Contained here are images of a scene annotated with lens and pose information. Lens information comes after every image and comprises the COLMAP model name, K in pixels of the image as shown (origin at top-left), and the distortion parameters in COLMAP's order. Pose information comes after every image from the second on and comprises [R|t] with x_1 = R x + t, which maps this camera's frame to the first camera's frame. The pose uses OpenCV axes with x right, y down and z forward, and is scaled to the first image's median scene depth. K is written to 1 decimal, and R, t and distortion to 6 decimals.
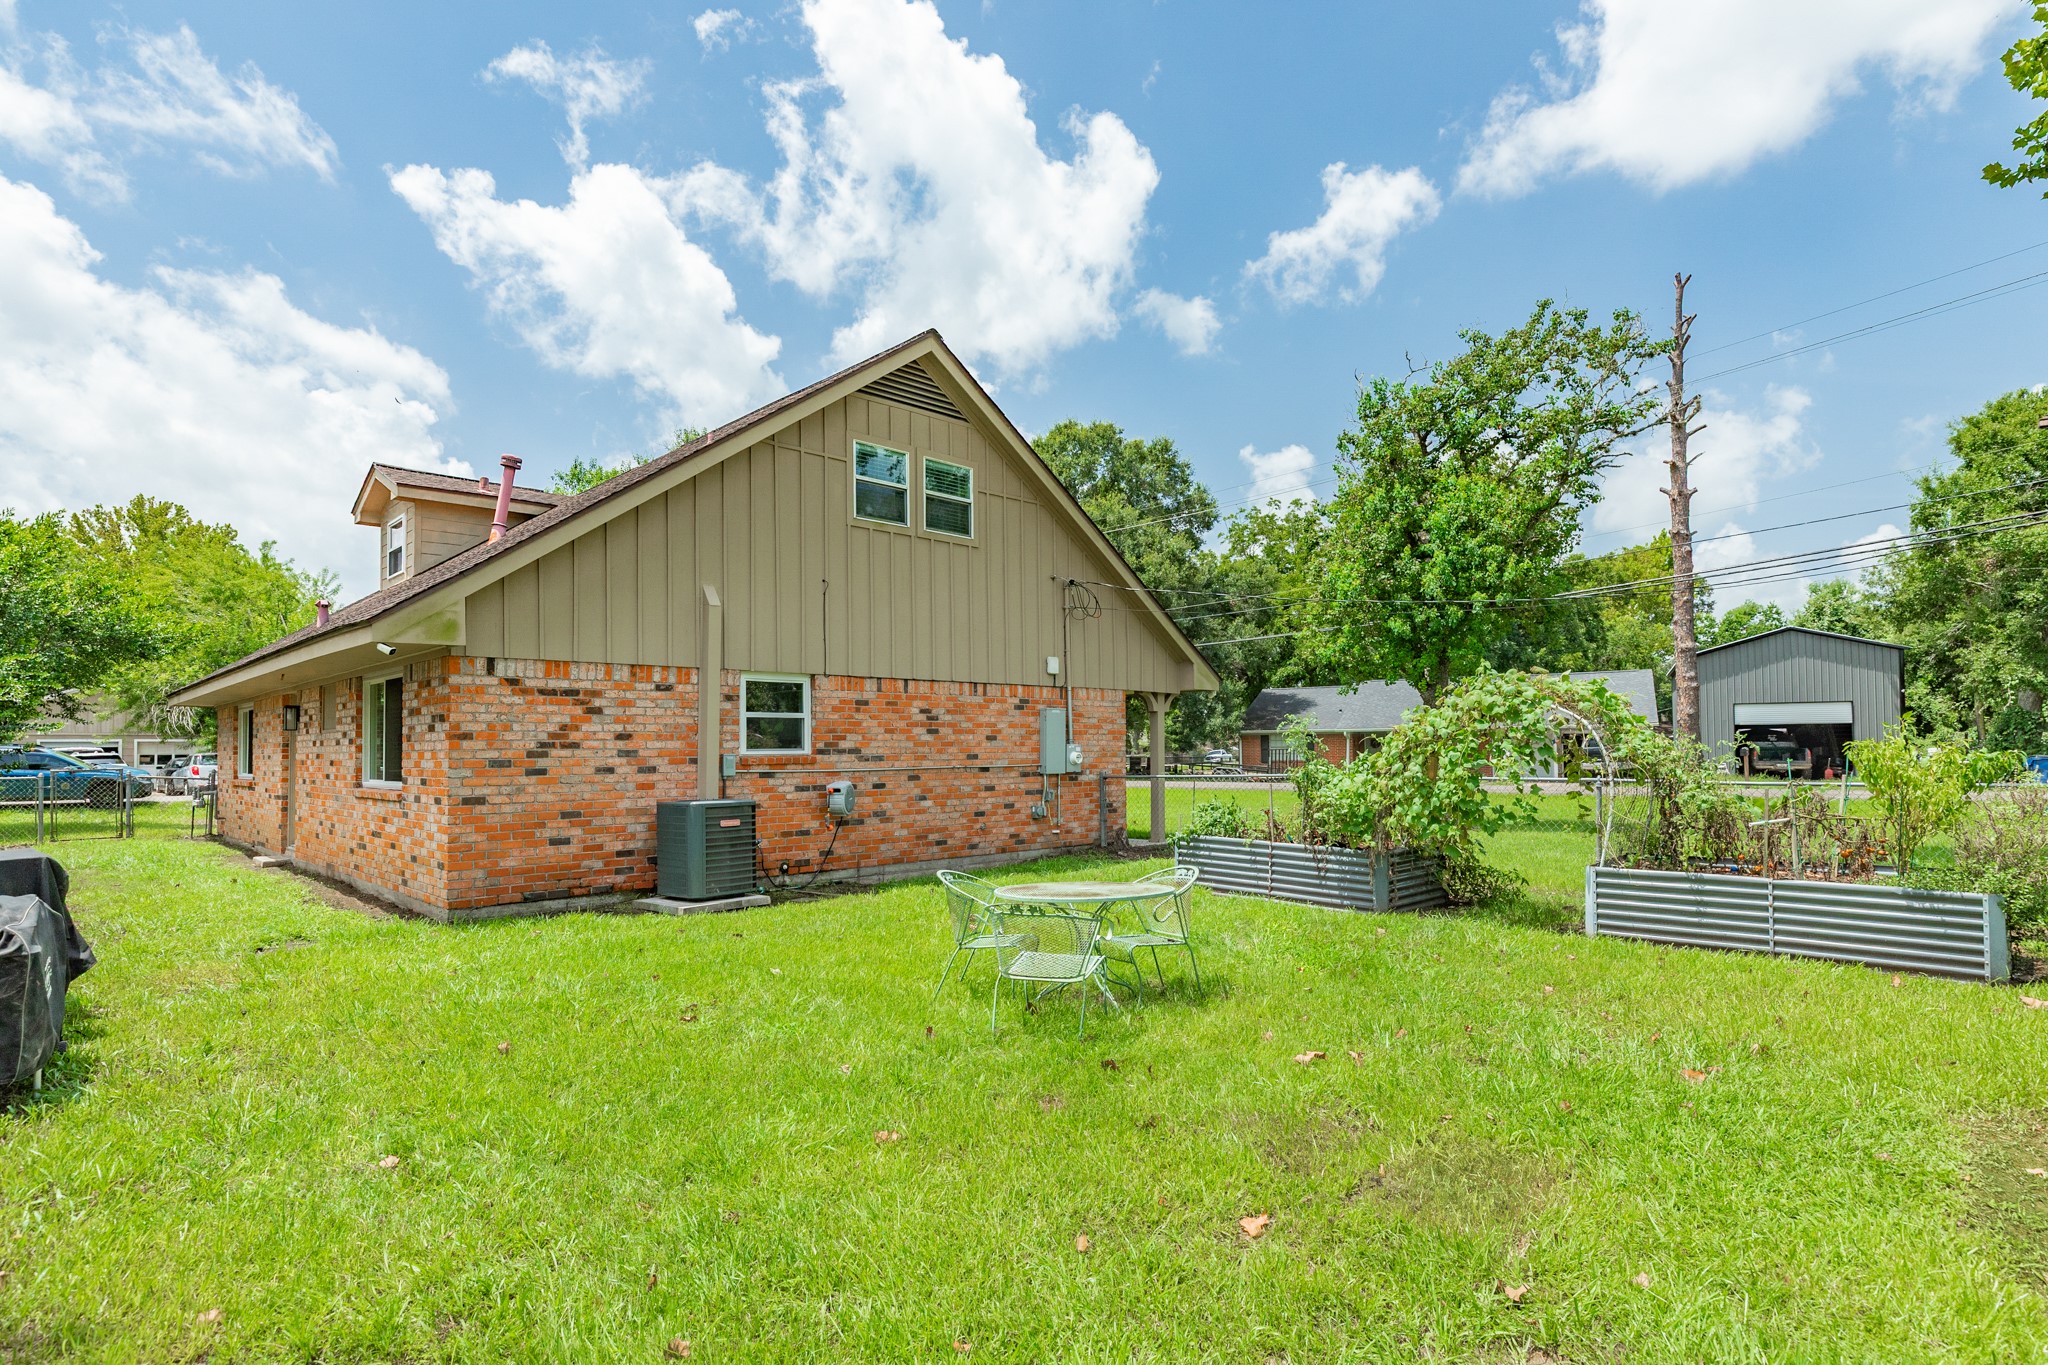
lens RADIAL K [[1127.5, 0, 1024.2], [0, 1127.5, 682.8], [0, 0, 1]] dist [-0.001119, 0.001185]
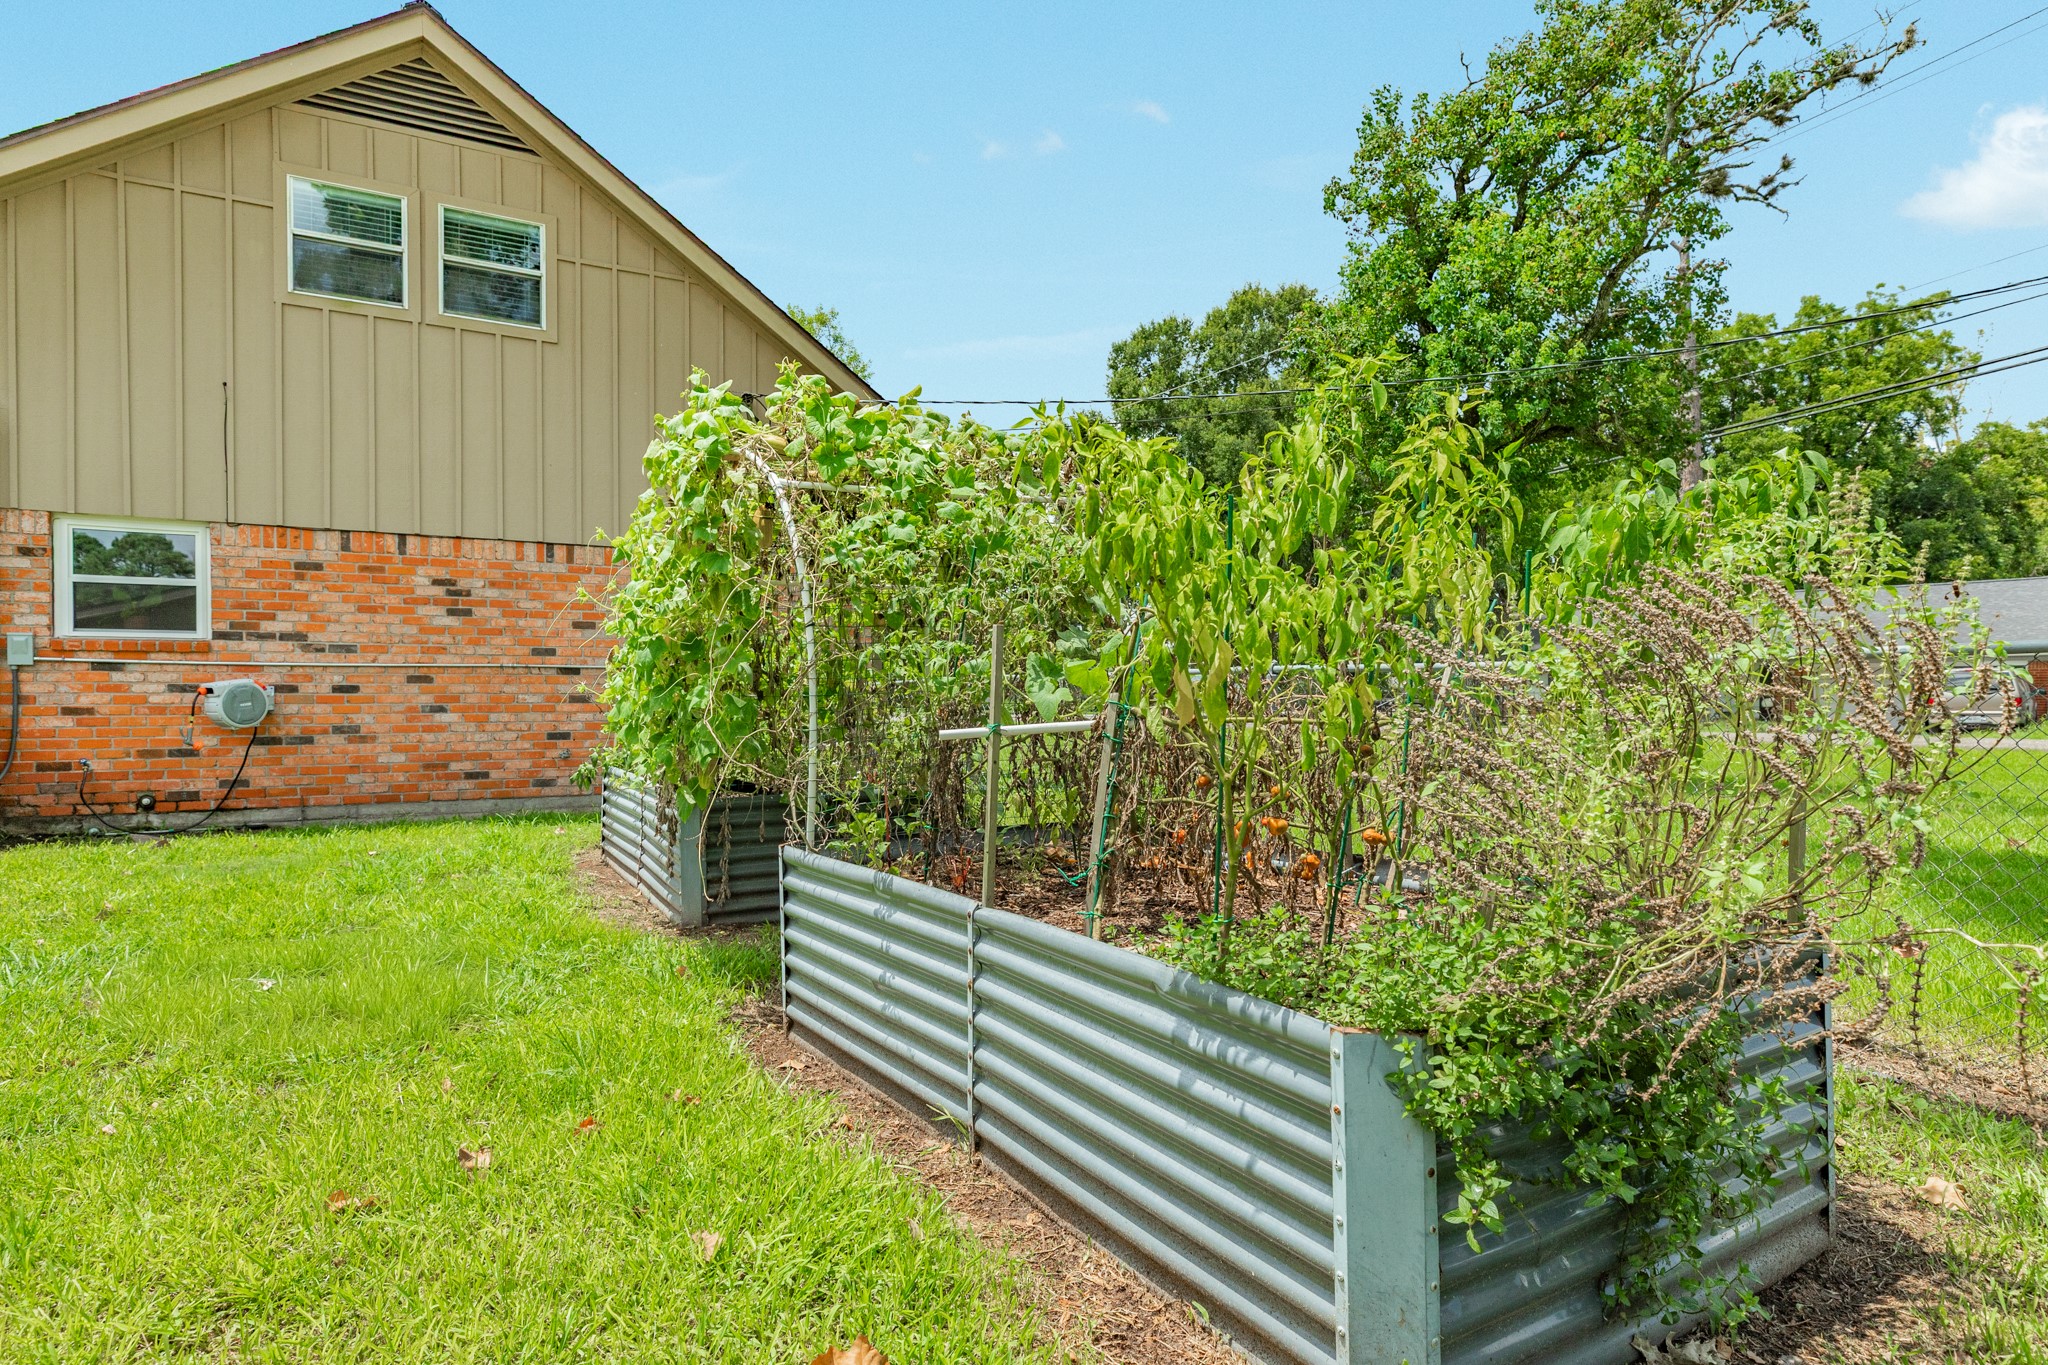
lens RADIAL K [[1203.9, 0, 1022.9], [0, 1203.9, 685.9], [0, 0, 1]] dist [-0.002230, -0.001895]
pose [[0.963907, 0.004966, -0.266193, 0.457588], [0.008235, 0.998792, 0.048451, 0.057159], [0.266112, -0.048895, 0.962701, 0.404030]]
